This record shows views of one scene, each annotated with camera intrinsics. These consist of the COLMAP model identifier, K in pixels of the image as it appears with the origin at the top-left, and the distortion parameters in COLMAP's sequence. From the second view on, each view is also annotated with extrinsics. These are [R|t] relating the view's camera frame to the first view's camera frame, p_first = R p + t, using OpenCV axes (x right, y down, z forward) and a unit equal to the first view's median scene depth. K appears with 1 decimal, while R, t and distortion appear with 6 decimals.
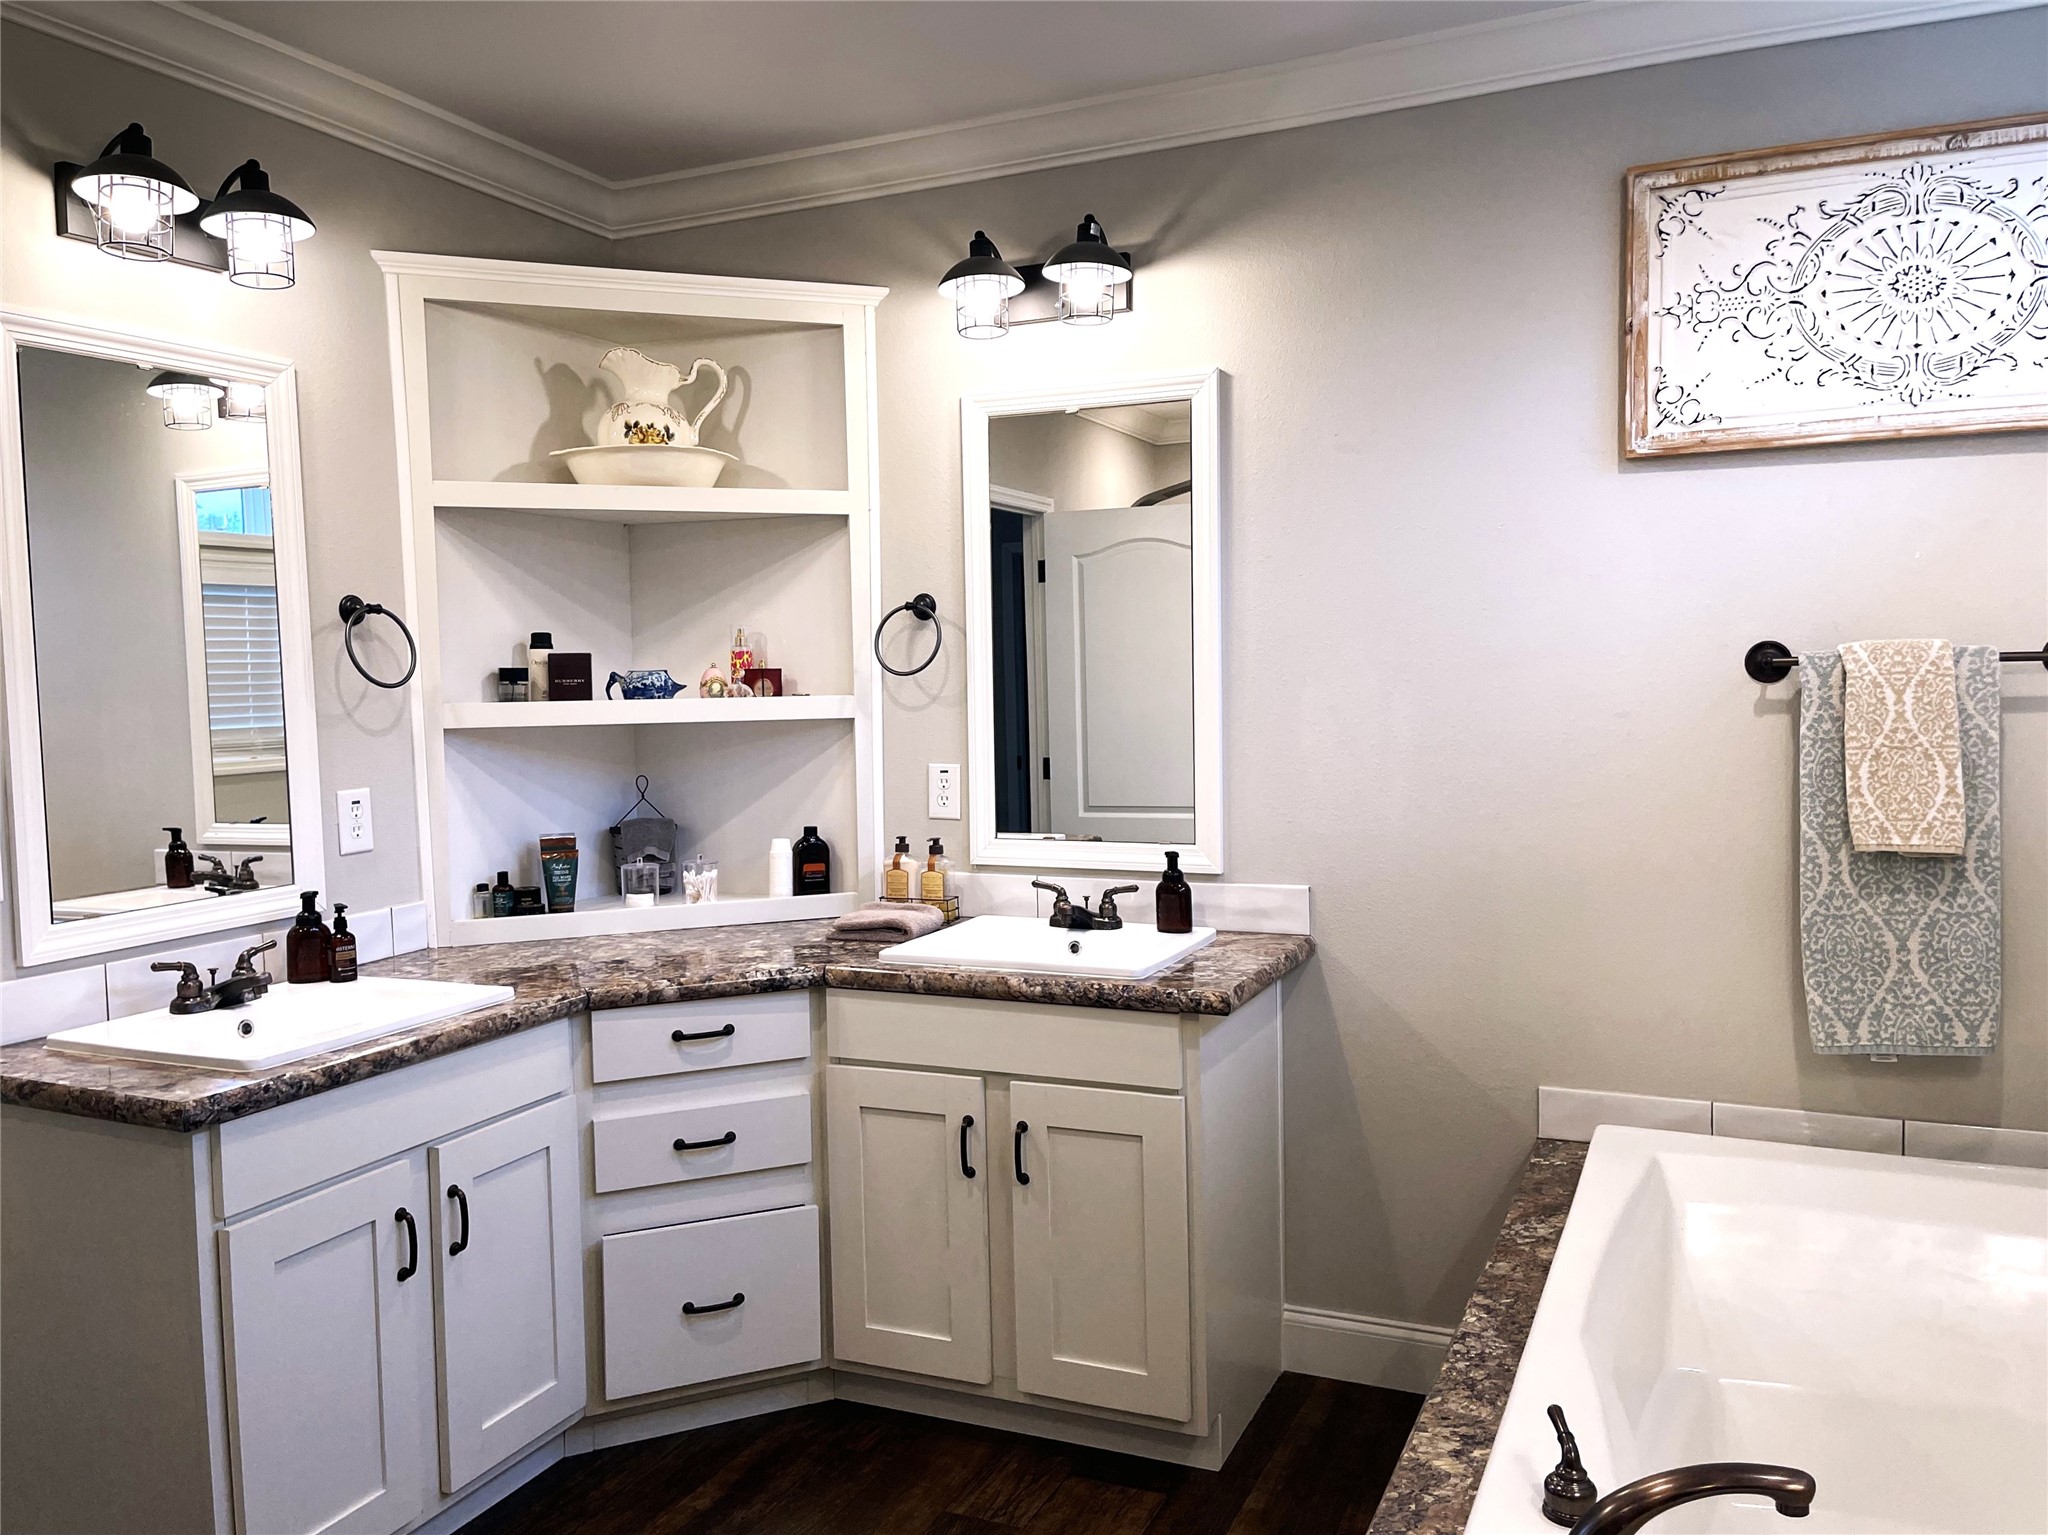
lens RADIAL K [[1521.9, 0, 1010.2], [0, 1521.9, 777.8], [0, 0, 1]] dist [0.034635, -0.057800]
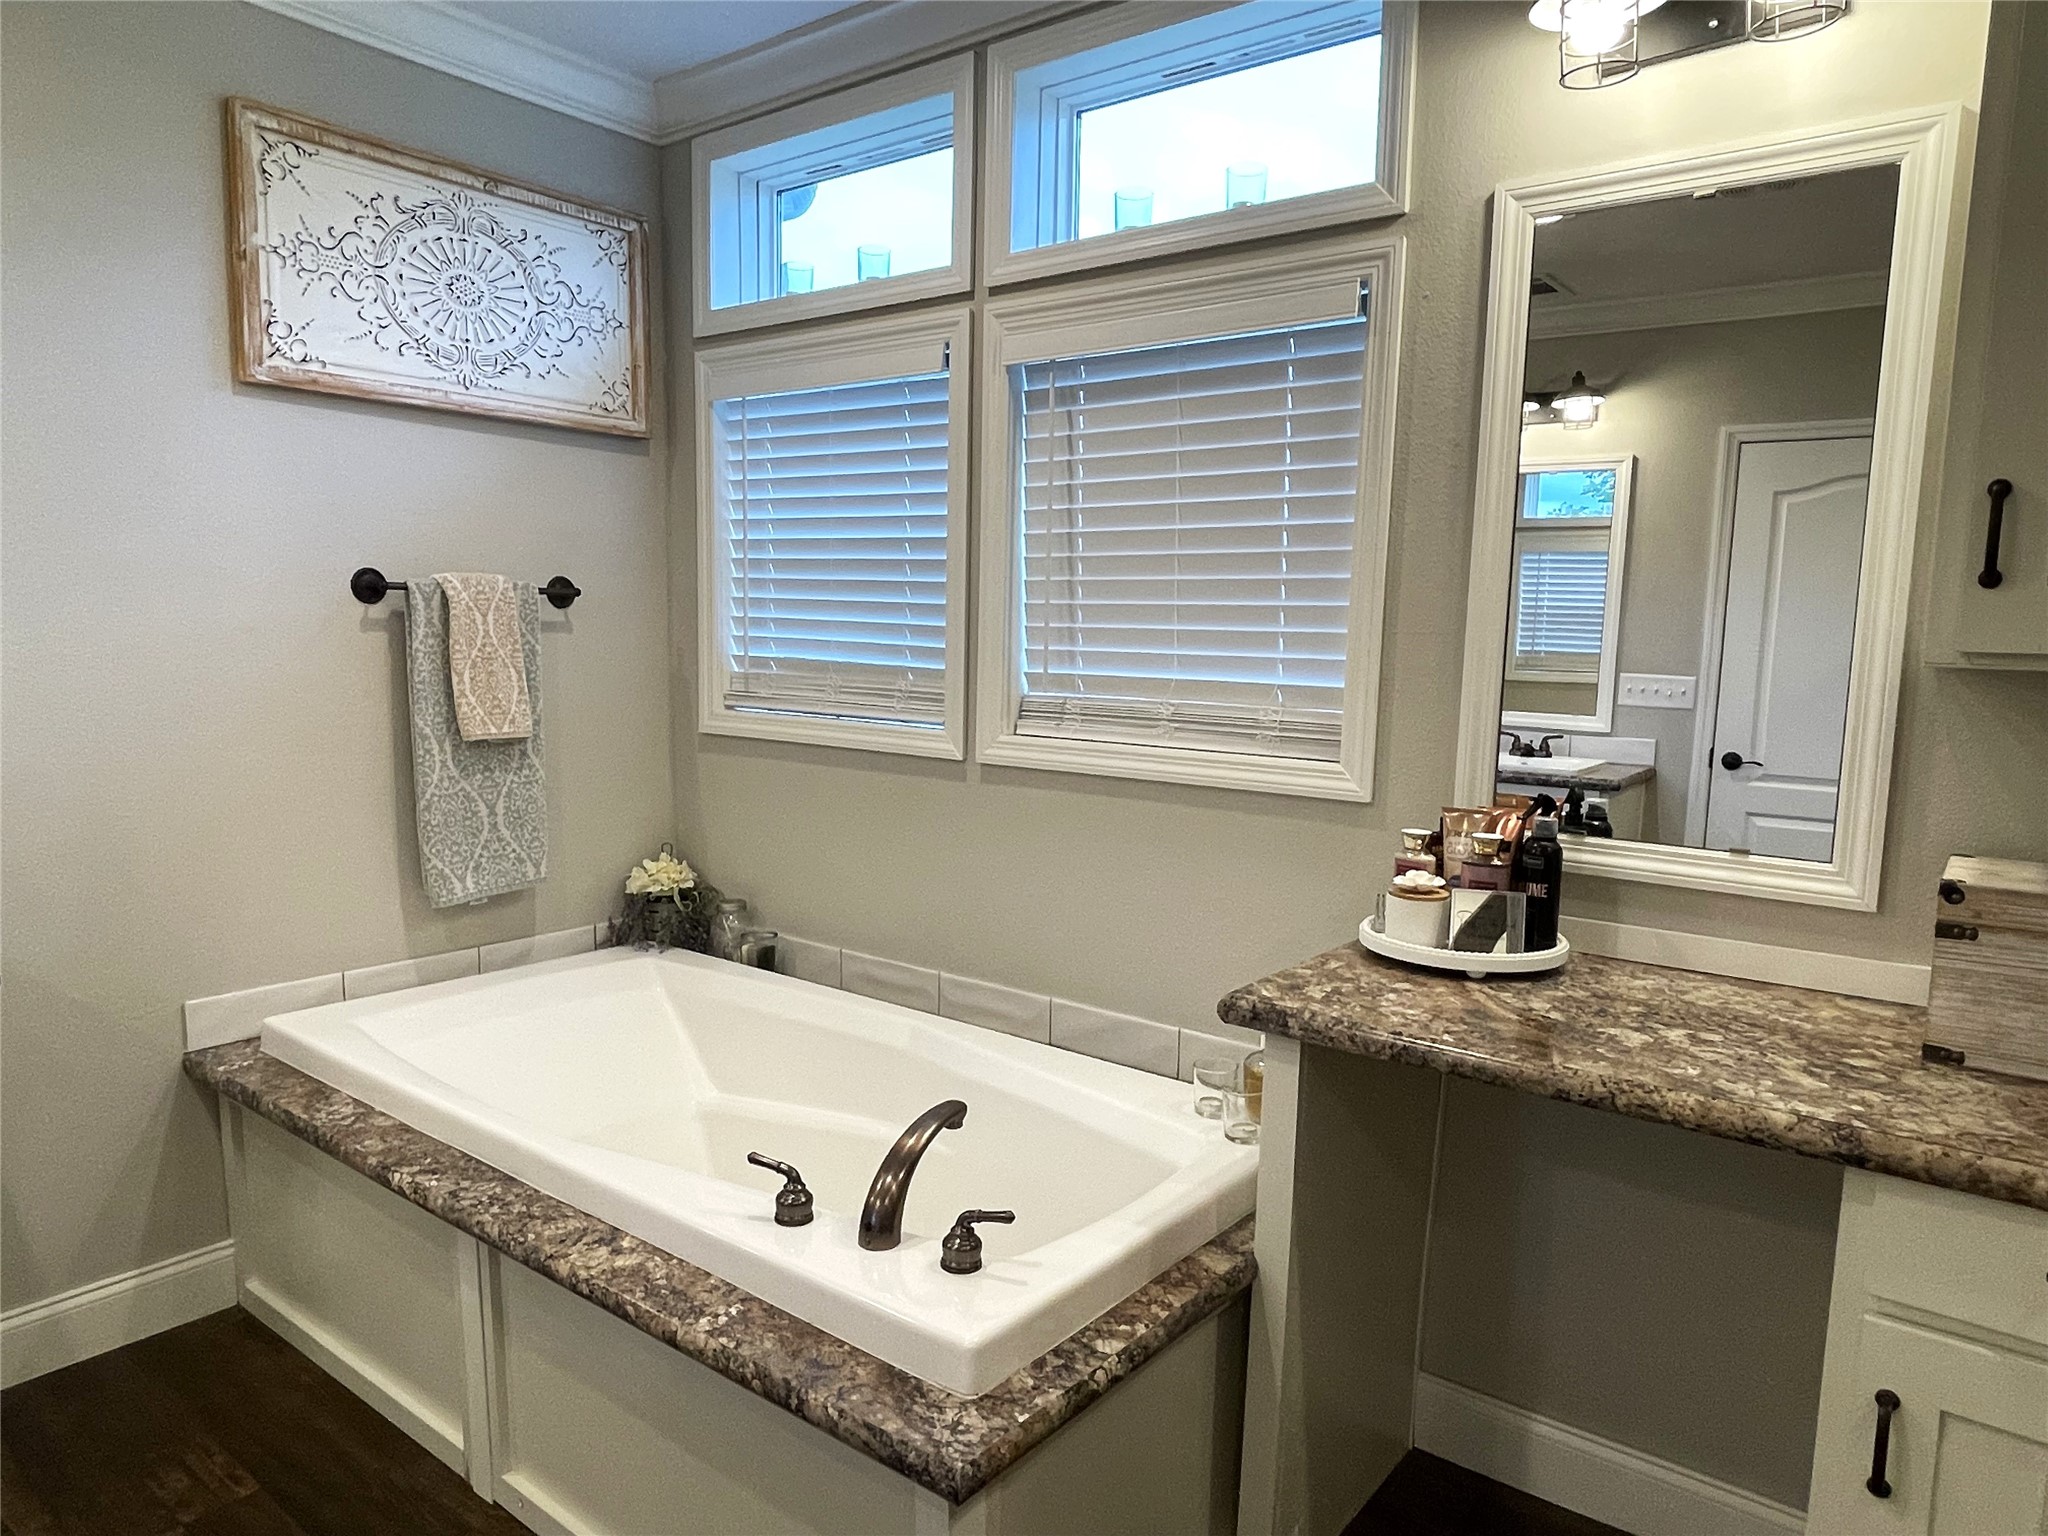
lens RADIAL K [[1328.4, 0, 1008.6], [0, 1328.4, 778.0], [0, 0, 1]] dist [0.003022, -0.014122]
pose [[0.242496, -0.092077, 0.965773, -0.391893], [0.030616, 0.995716, 0.087244, -0.003536], [-0.969669, 0.008412, 0.244276, 0.295213]]
